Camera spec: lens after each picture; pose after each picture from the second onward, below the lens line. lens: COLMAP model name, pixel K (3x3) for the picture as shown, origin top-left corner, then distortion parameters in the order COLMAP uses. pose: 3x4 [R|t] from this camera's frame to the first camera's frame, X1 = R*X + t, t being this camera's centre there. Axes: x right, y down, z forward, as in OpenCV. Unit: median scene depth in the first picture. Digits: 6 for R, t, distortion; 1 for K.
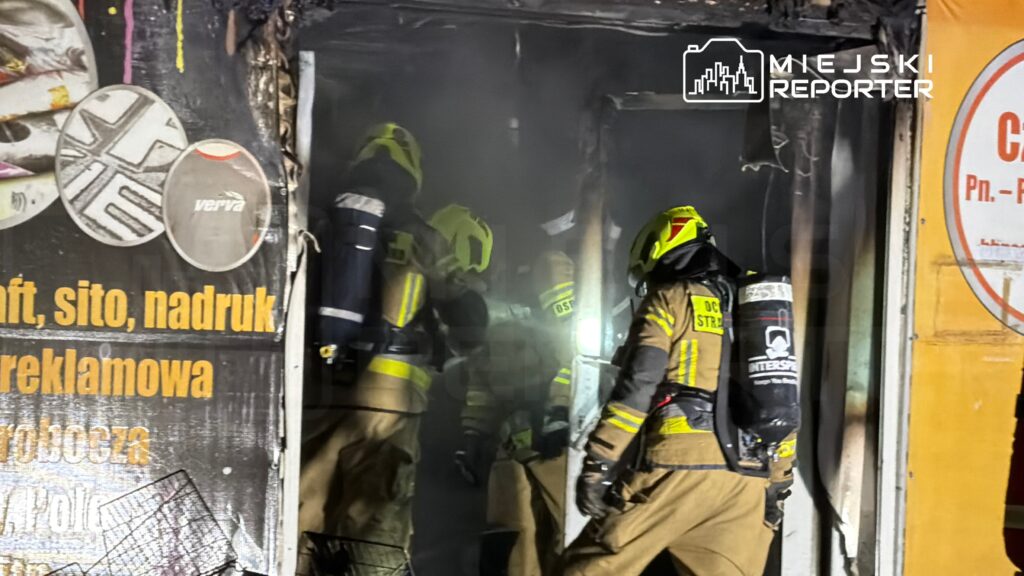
lens RADIAL K [[6146.4, 0, 512.4], [0, 6146.4, 288.3], [0, 0, 1]] dist [0.379522, 0.000000]
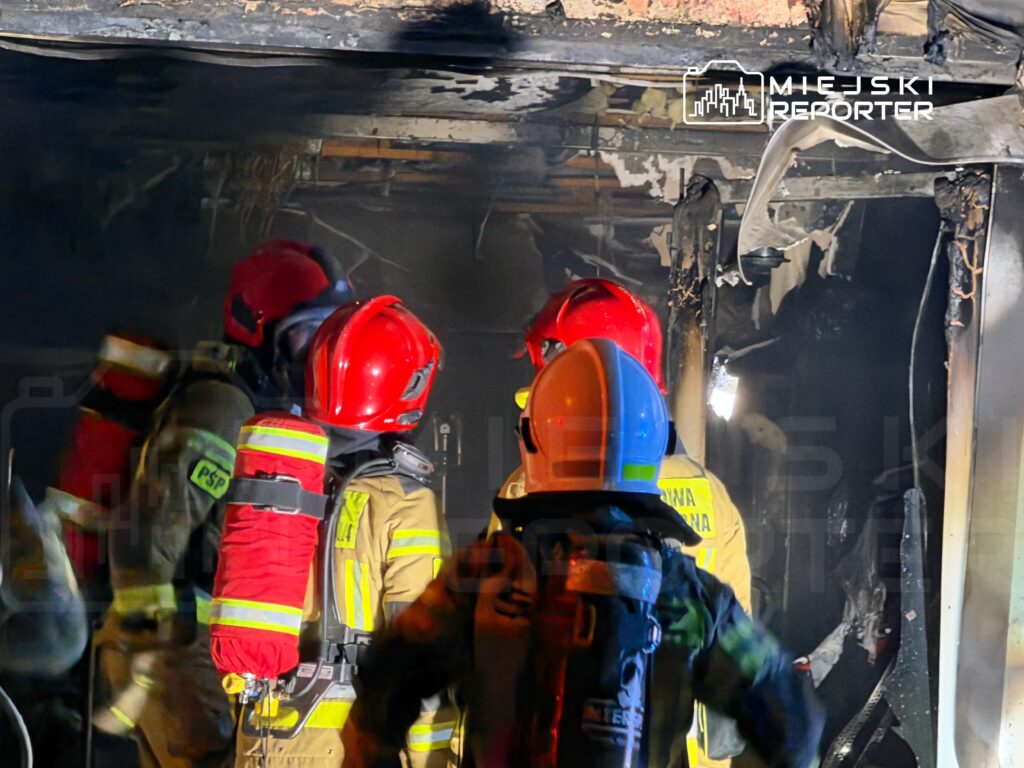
lens RADIAL K [[7436.6, 0, 512.0], [0, 7436.6, 384.3], [0, 0, 1]] dist [0.113970, 0.000000]
pose [[0.931156, -0.011604, -0.364437, 0.324089], [0.005430, 0.999824, -0.017962, 0.005617], [0.364582, 0.014747, 0.931055, 0.271491]]
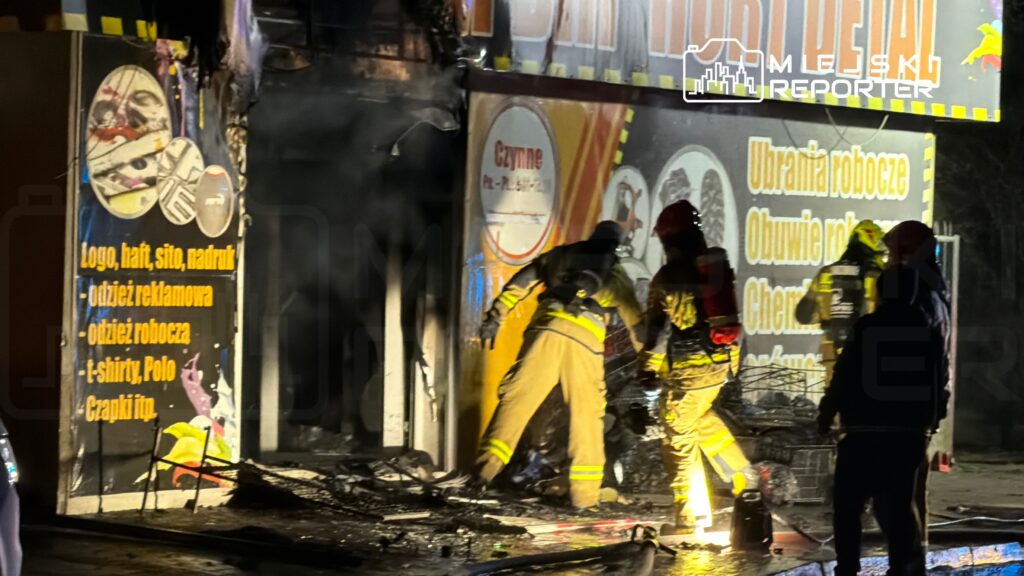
lens RADIAL K [[5052.0, 0, 505.8], [0, 5052.0, 296.4], [0, 0, 1]] dist [0.332911, 0.000000]
pose [[0.919138, -0.020397, 0.393406, -0.567882], [0.011439, 0.999619, 0.025102, -0.022207], [-0.393769, -0.018572, 0.919022, -0.426328]]
